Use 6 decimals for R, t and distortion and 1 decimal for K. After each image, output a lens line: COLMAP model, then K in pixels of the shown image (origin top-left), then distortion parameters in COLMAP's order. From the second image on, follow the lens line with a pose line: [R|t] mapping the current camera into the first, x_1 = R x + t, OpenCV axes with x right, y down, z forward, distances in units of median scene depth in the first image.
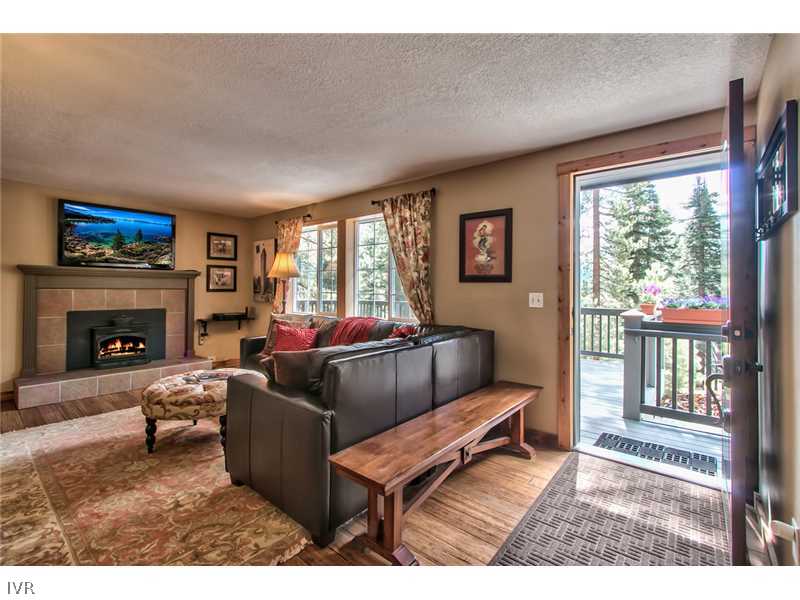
lens RADIAL K [[368.0, 0, 397.3], [0, 368.0, 292.5], [0, 0, 1]] dist [0.002421, 0.000004]
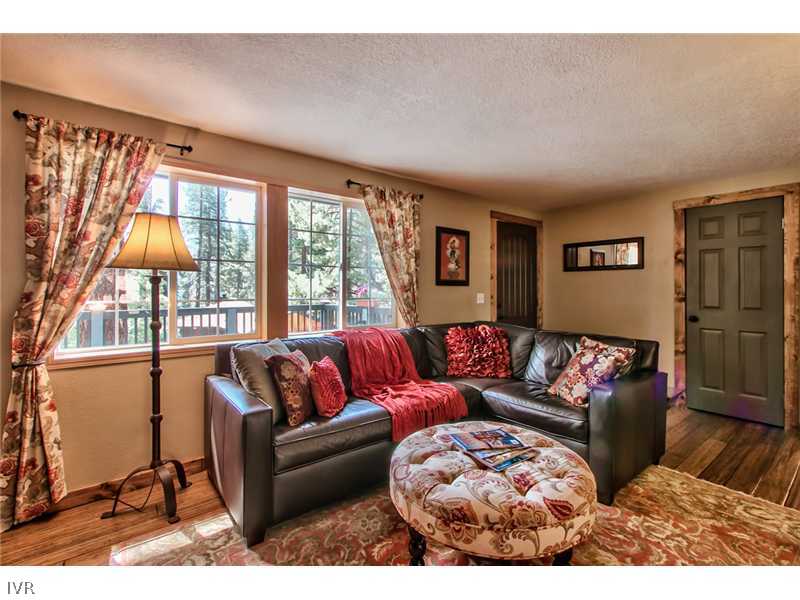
lens RADIAL K [[368.0, 0, 397.1], [0, 368.0, 292.8], [0, 0, 1]] dist [0.002421, 0.000004]
pose [[0.196682, -0.017783, 0.980306, -0.318646], [0.016701, 0.999751, 0.014785, -0.008066], [-0.980325, 0.013465, 0.196930, 0.293636]]
